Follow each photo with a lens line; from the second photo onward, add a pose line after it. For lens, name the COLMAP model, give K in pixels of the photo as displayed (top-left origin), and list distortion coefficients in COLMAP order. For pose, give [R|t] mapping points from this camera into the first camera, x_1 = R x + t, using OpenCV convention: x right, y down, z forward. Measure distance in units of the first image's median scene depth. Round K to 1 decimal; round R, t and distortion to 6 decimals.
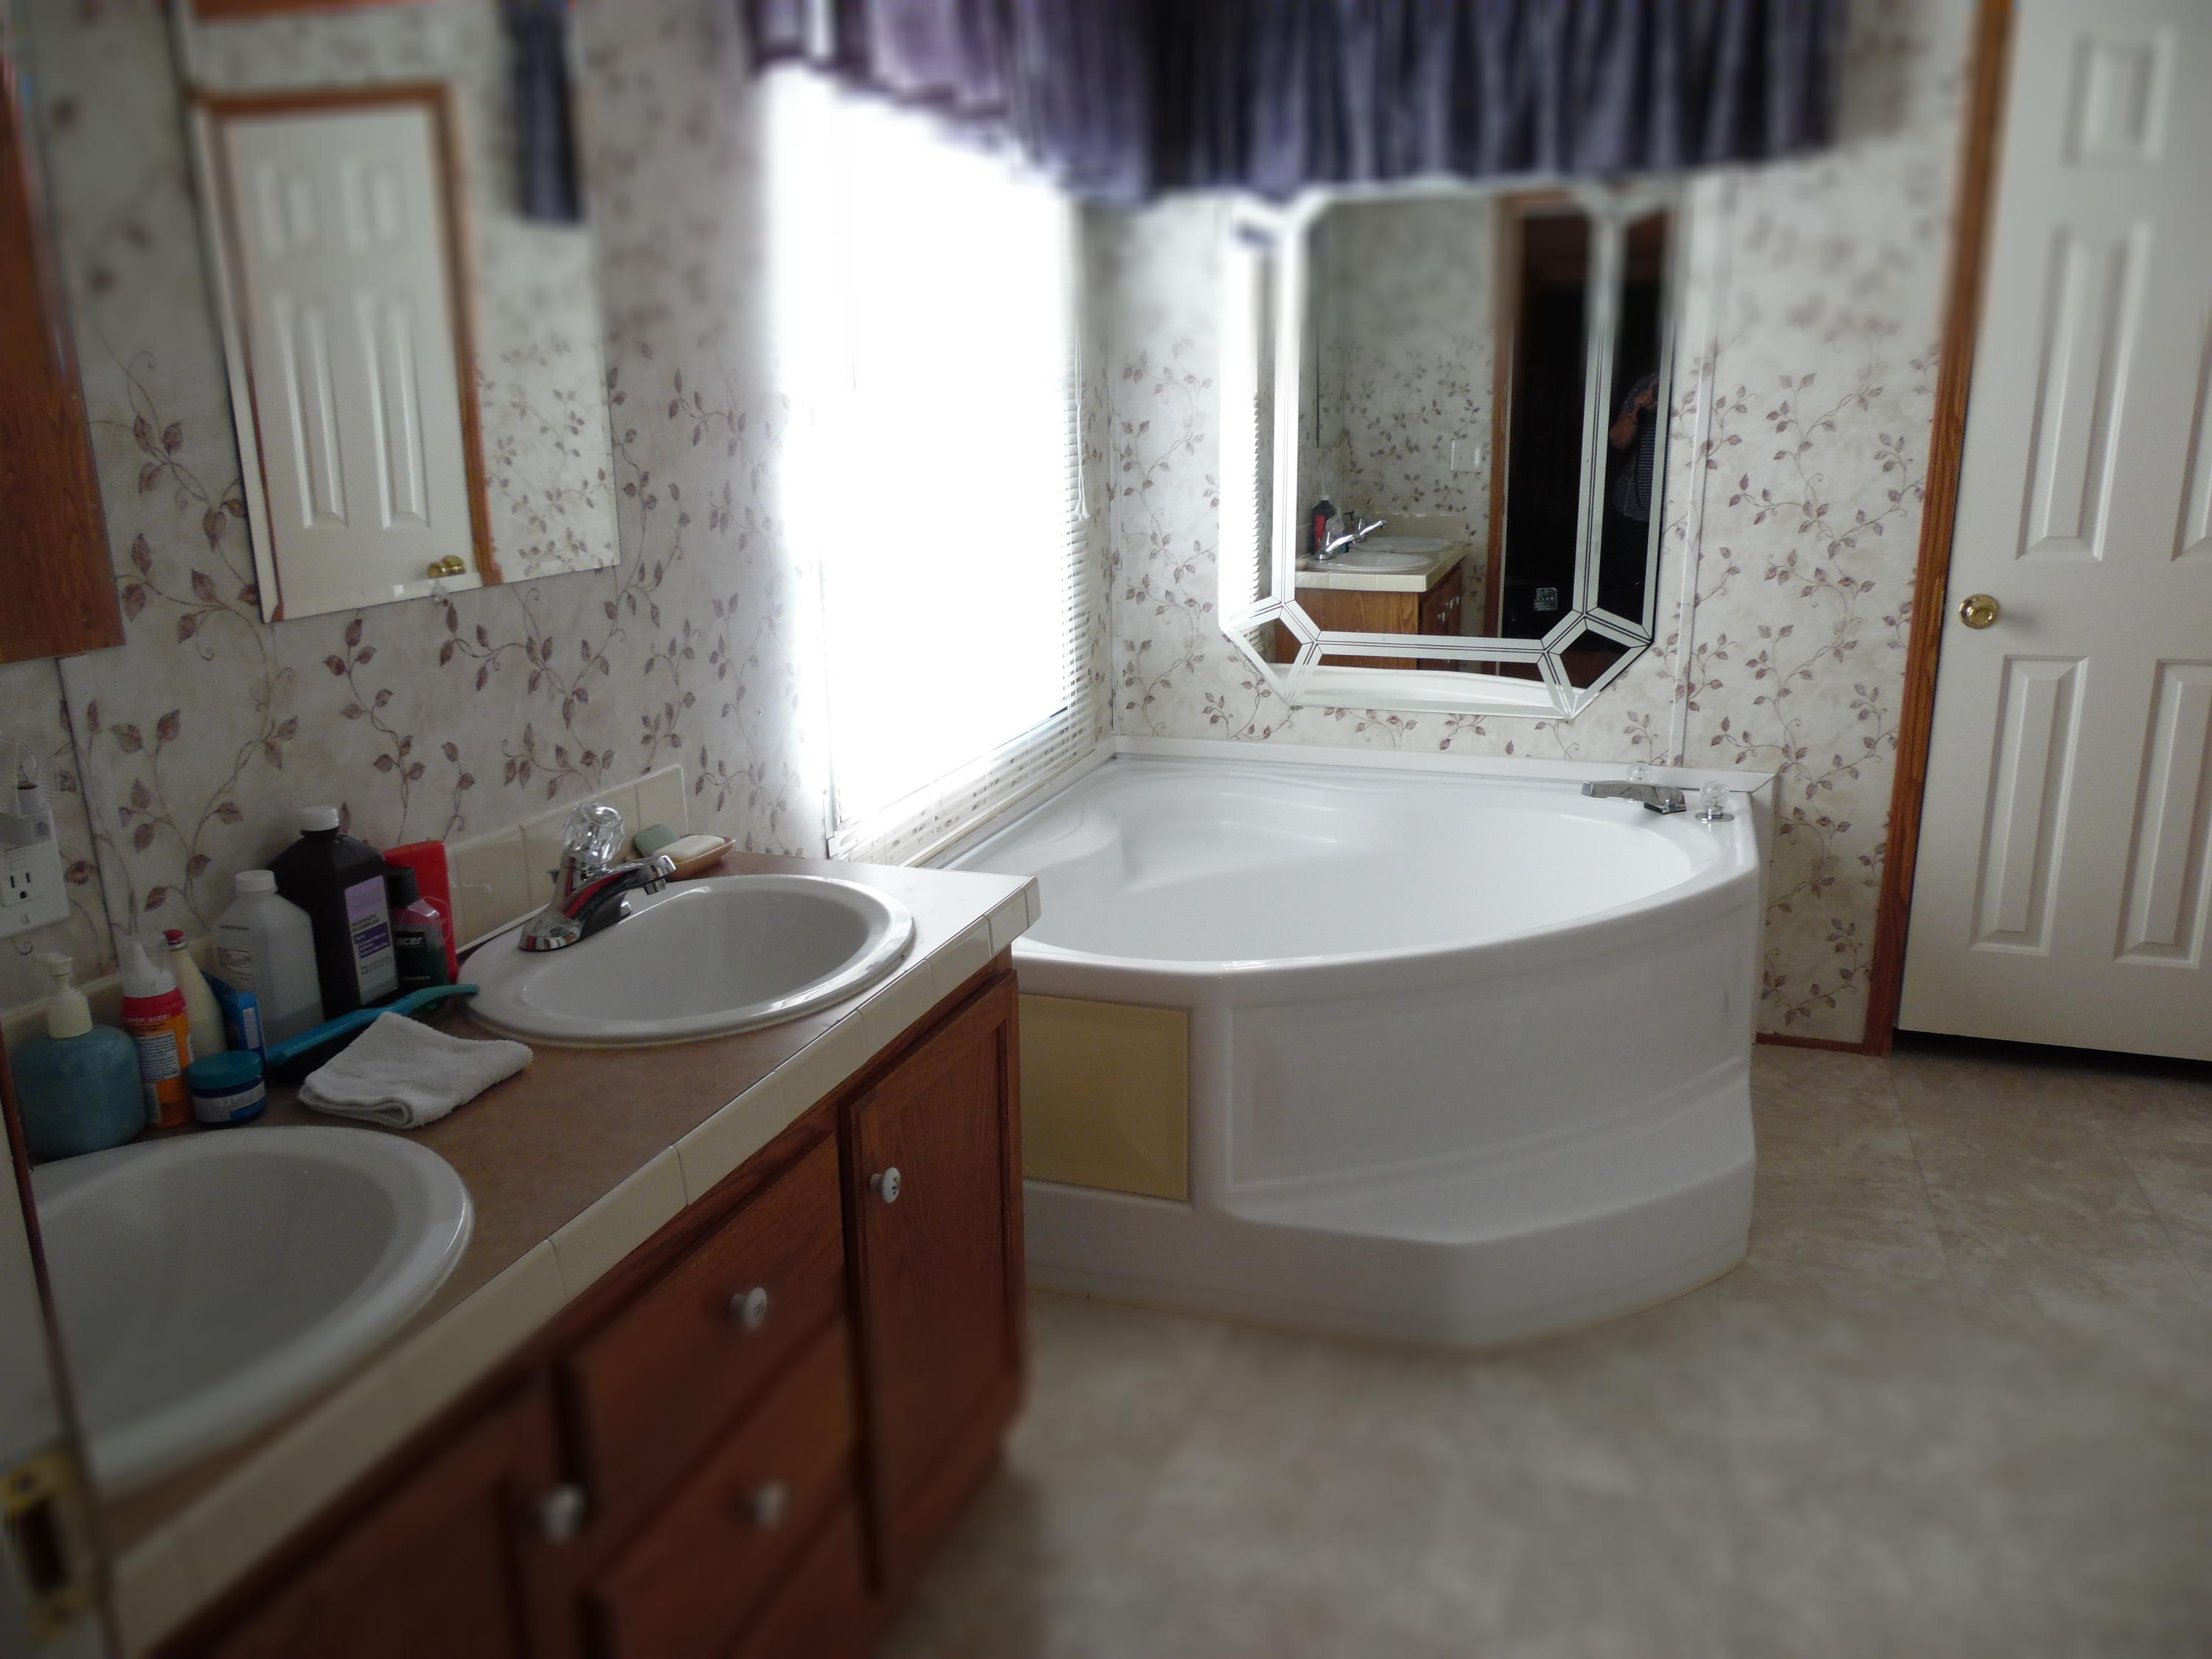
lens RADIAL K [[1678.5, 0, 1106.0], [0, 1678.5, 829.5], [0, 0, 1]] dist [-0.074600, 0.118952]
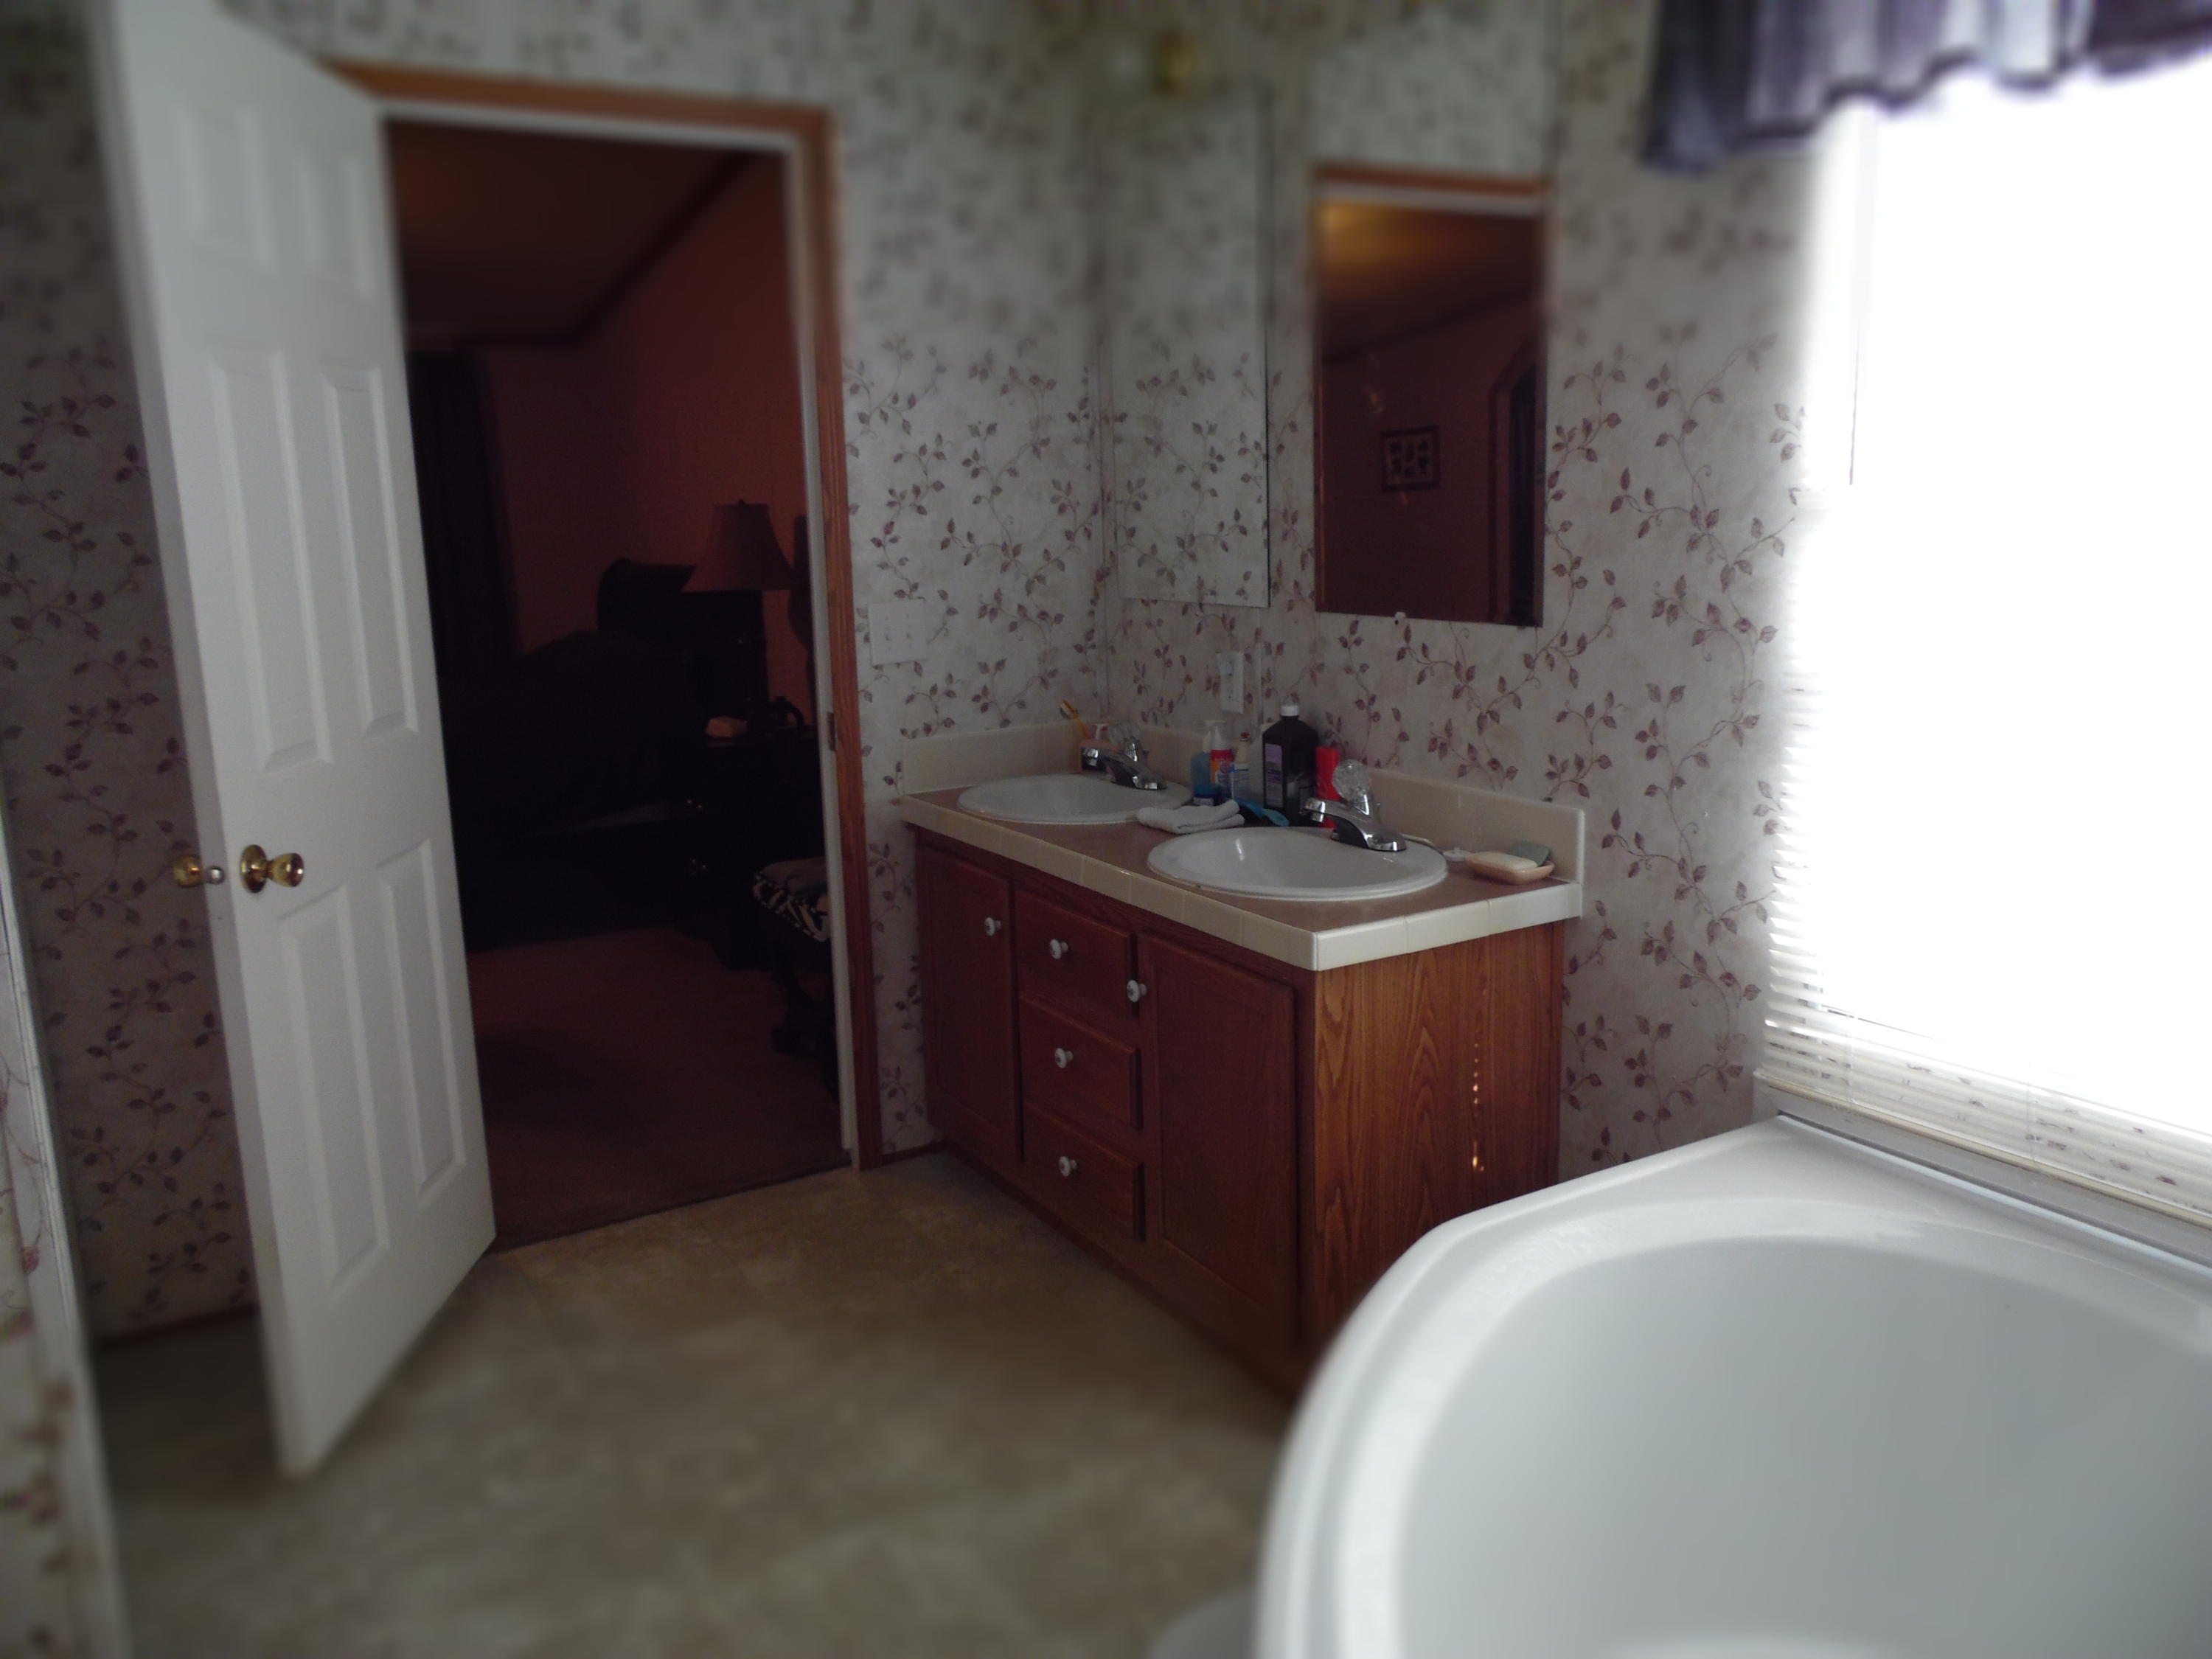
lens RADIAL K [[1670.2, 0, 1106.0], [0, 1670.2, 829.5], [0, 0, 1]] dist [-0.039590, 0.085823]
pose [[-0.659922, 0.165365, -0.732910, 0.860608], [-0.162487, 0.920982, 0.354105, -0.407510], [0.733553, 0.352770, -0.580907, 1.534545]]
